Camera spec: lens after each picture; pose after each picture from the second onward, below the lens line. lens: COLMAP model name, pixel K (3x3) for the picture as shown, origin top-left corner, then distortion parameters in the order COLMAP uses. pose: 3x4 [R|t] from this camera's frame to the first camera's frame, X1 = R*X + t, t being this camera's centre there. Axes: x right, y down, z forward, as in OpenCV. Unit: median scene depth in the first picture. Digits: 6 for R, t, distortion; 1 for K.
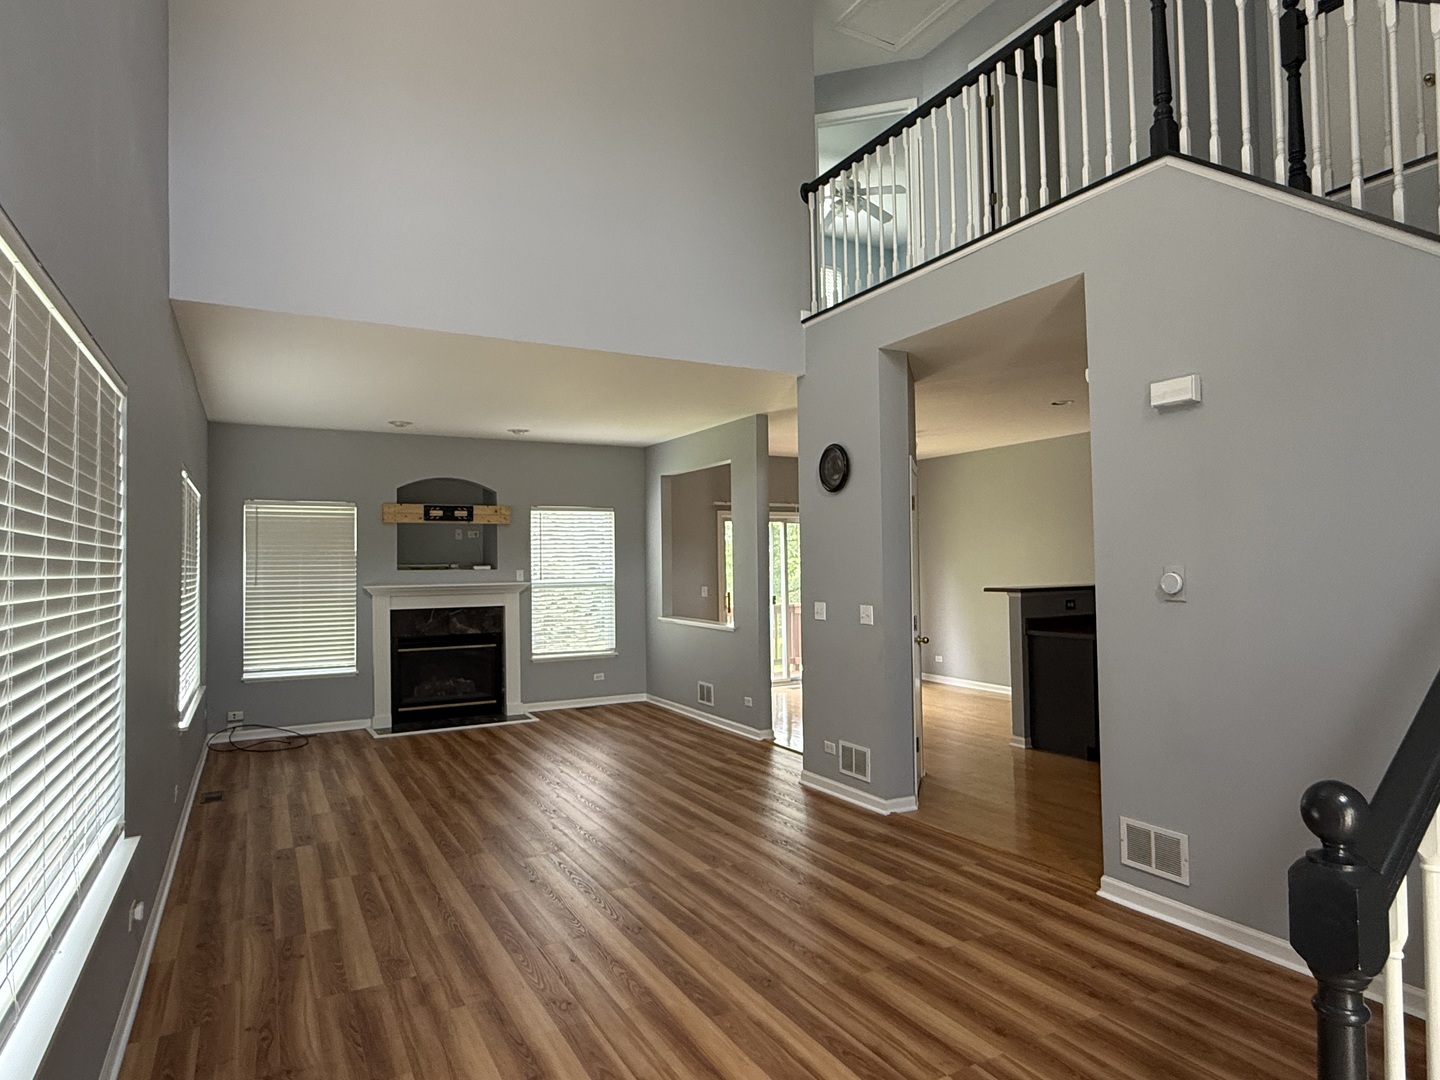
lens RADIAL K [[841.2, 0, 722.5], [0, 841.2, 534.2], [0, 0, 1]] dist [0.001437, 0.001998]
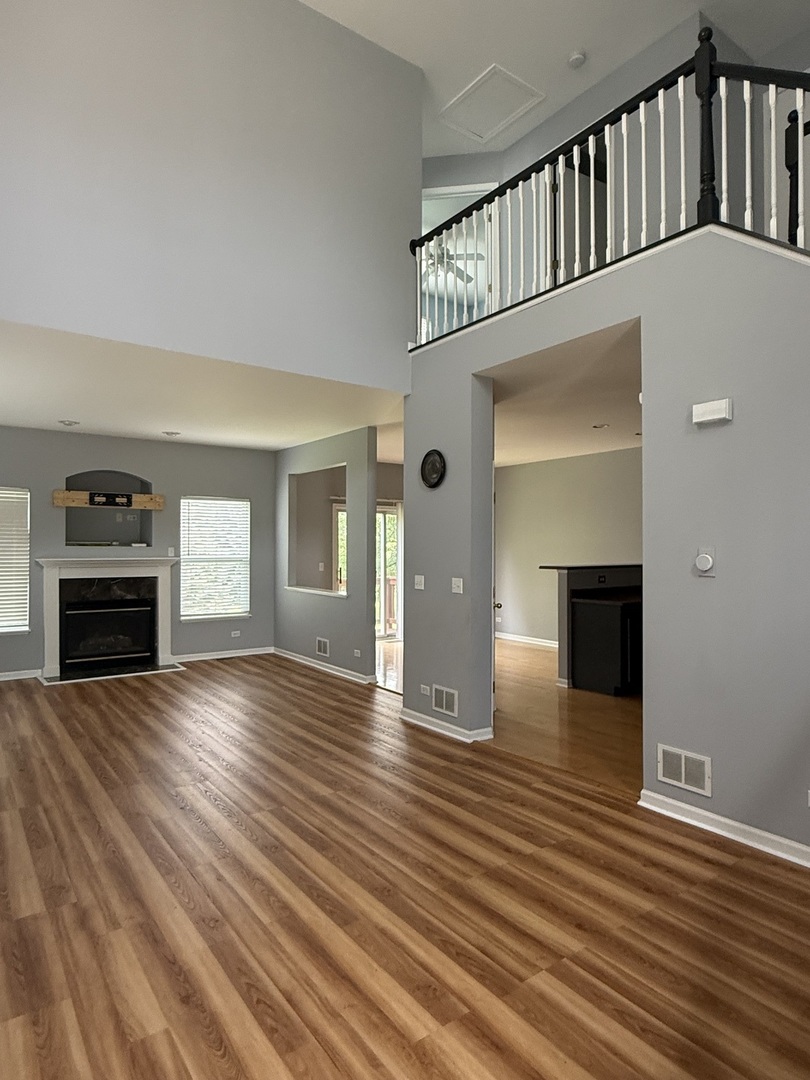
lens RADIAL K [[630.9, 0, 404.8], [0, 630.9, 541.1], [0, 0, 1]] dist [0.001437, 0.001998]
pose [[0.992464, 0.016422, 0.121433, -0.022640], [-0.019414, 0.999535, 0.023498, 0.008135], [-0.120991, -0.025678, 0.992321, 0.070953]]
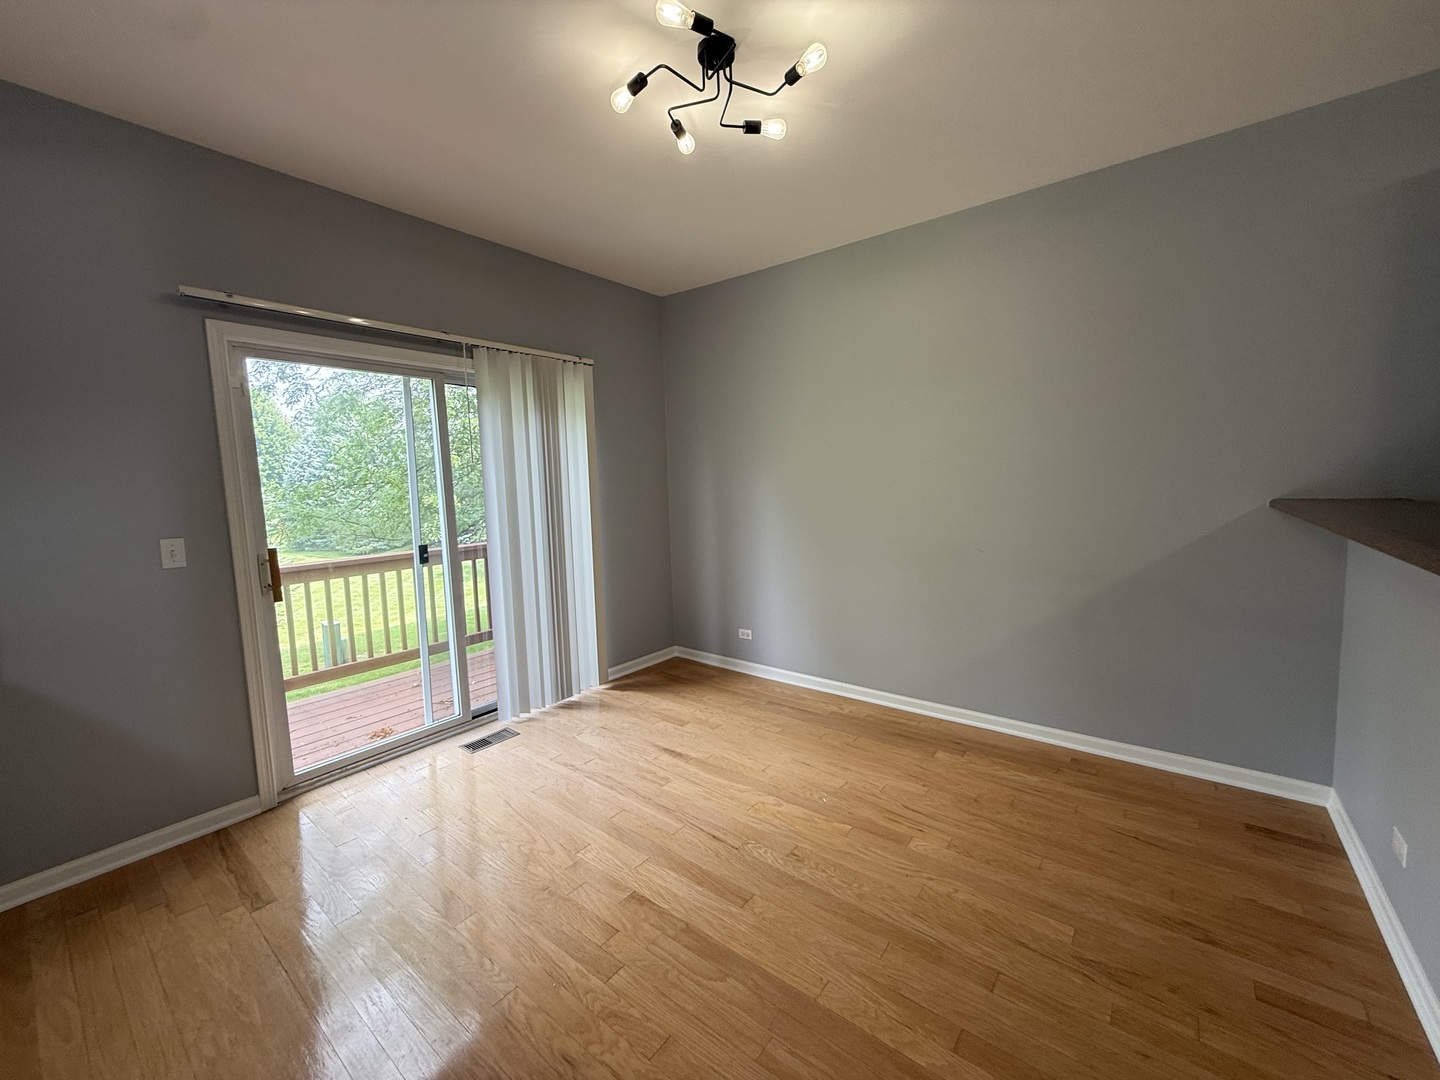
lens RADIAL K [[576.5, 0, 719.1], [0, 576.5, 530.5], [0, 0, 1]] dist [-0.002355, 0.000513]
pose [[0.925431, -0.045063, 0.376227, 0.184139], [0.000915, 0.993166, 0.116706, 0.058289], [-0.378915, -0.107659, 0.919148, 1.290837]]
